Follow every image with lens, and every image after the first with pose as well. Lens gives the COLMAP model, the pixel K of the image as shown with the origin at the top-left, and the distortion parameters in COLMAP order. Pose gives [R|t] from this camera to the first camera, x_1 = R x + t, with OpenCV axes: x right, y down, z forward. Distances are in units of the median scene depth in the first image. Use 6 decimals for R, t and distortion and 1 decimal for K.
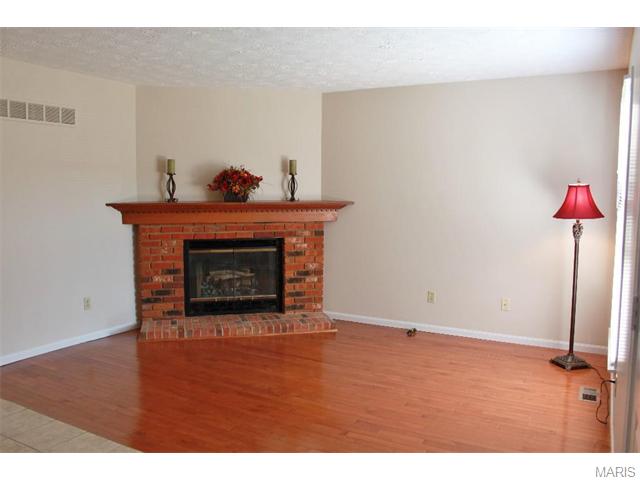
lens RADIAL K [[529.6, 0, 320.0], [0, 529.6, 240.0], [0, 0, 1]] dist [-0.168955, 0.130343]
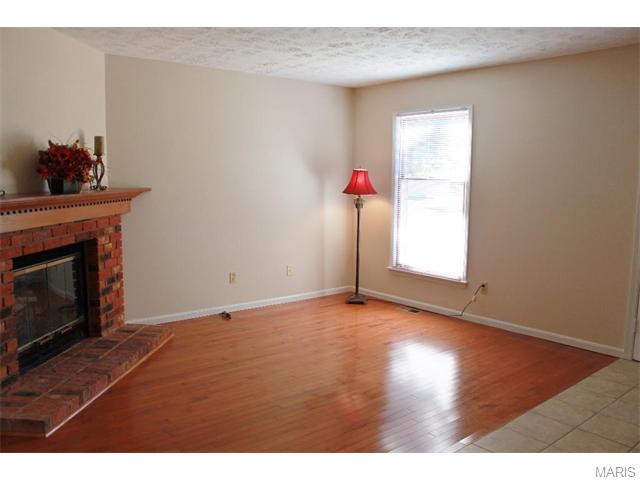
lens RADIAL K [[529.6, 0, 320.0], [0, 529.6, 240.0], [0, 0, 1]] dist [-0.168955, 0.130343]
pose [[0.356426, -0.114659, 0.927262, -0.647544], [0.079800, 0.992551, 0.092058, -0.044739], [-0.930910, 0.041183, 0.362920, 0.435100]]
